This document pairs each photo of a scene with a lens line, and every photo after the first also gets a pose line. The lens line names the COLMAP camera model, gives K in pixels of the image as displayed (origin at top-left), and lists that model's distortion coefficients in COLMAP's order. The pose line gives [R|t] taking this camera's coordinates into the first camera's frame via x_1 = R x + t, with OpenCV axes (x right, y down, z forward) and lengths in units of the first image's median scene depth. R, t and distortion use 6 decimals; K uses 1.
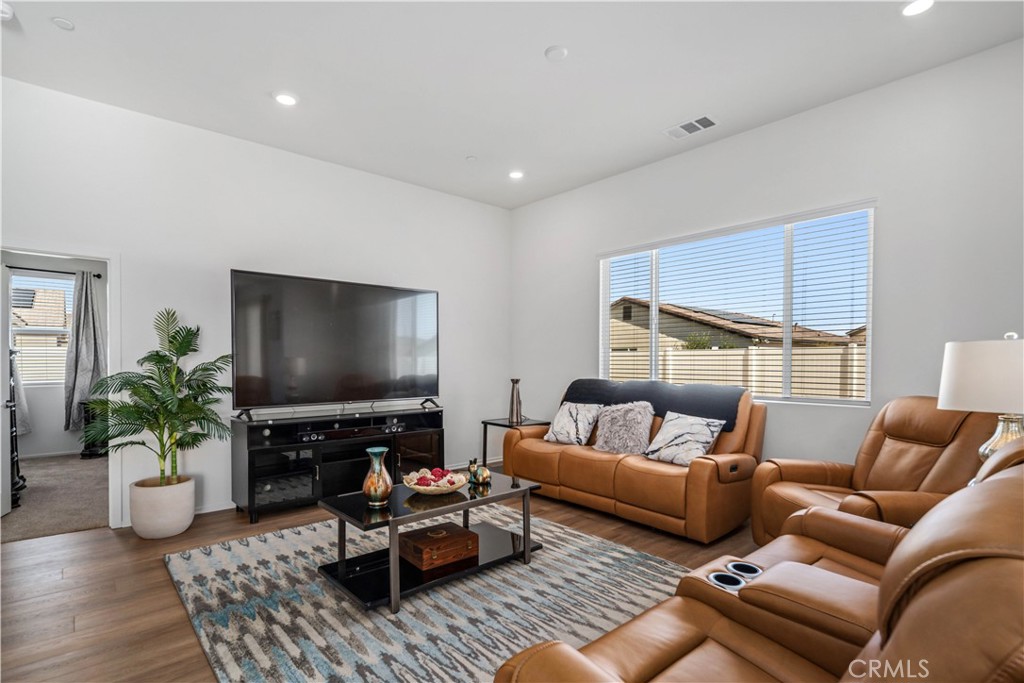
lens RADIAL K [[501.7, 0, 504.2], [0, 501.7, 374.3], [0, 0, 1]] dist [0.001368, 0.000668]
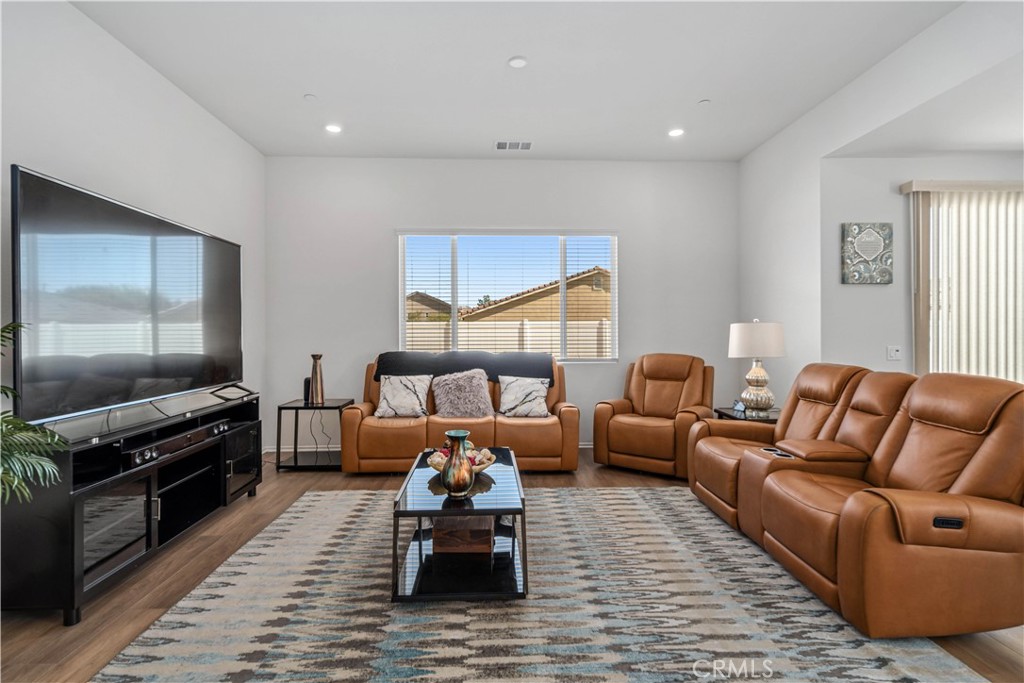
lens RADIAL K [[501.7, 0, 503.3], [0, 501.7, 337.0], [0, 0, 1]] dist [0.001368, 0.000668]
pose [[0.626976, -0.010293, 0.778971, -0.675538], [0.023821, 0.999698, -0.005963, -0.012120], [-0.778674, 0.022294, 0.627032, 0.277474]]
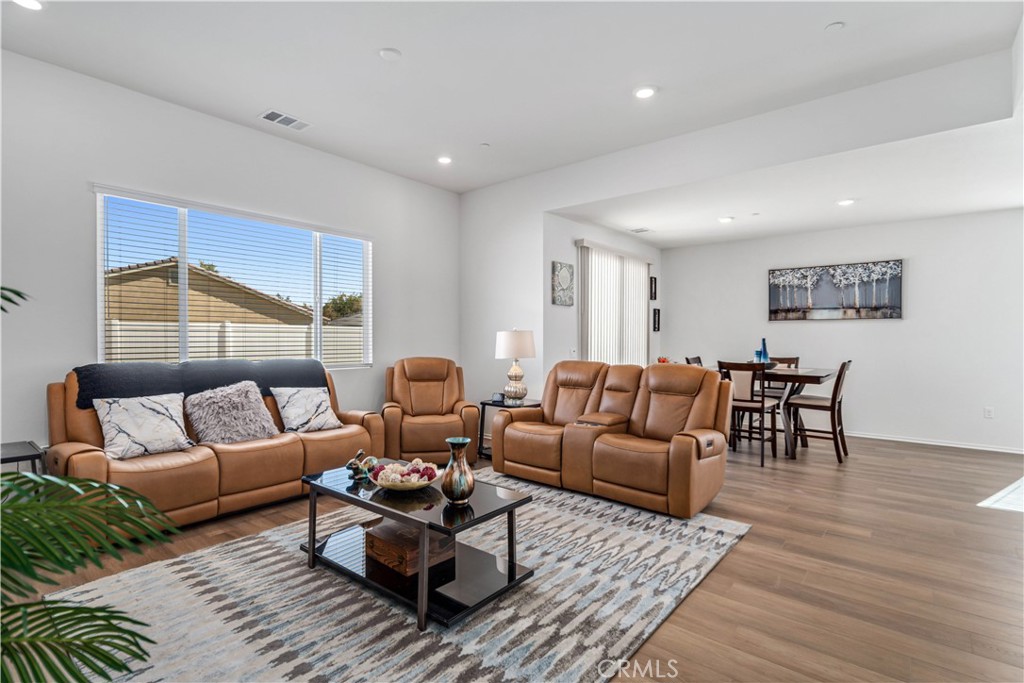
lens RADIAL K [[501.7, 0, 510.2], [0, 501.7, 344.8], [0, 0, 1]] dist [0.001368, 0.000668]
pose [[-0.174565, -0.015266, 0.984527, -0.852886], [0.020243, 0.999613, 0.019089, -0.025119], [-0.984437, 0.023263, -0.174189, 0.796751]]
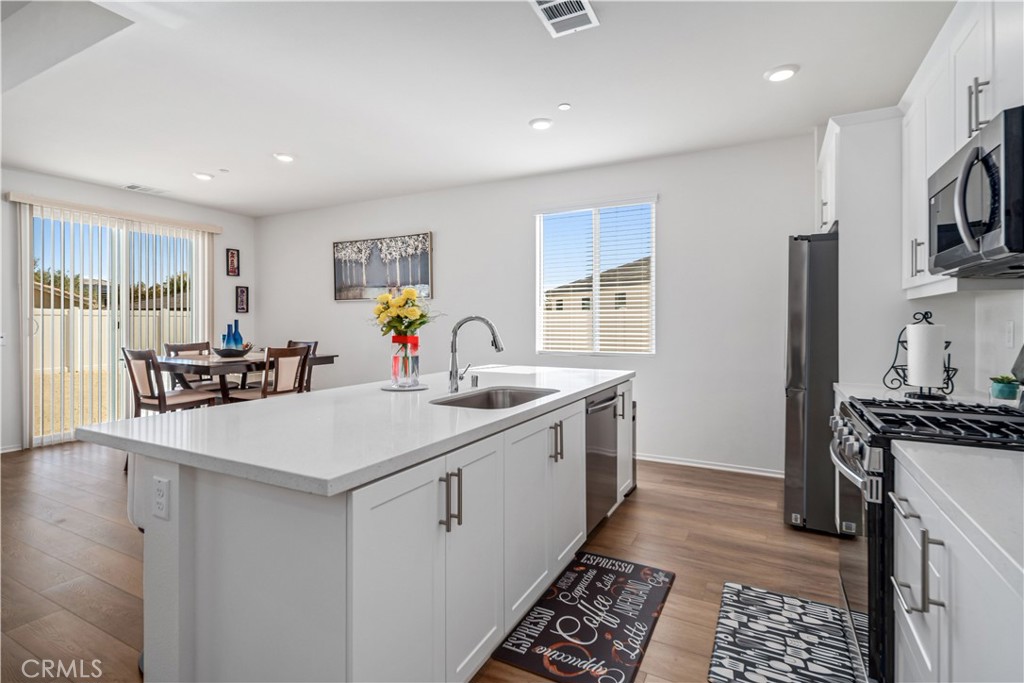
lens RADIAL K [[501.7, 0, 509.5], [0, 501.7, 323.1], [0, 0, 1]] dist [0.001368, 0.000668]
pose [[-0.376986, -0.001797, 0.926217, -0.930438], [0.022127, 0.999695, 0.010946, 0.011749], [-0.925955, 0.024621, -0.376831, -0.425175]]
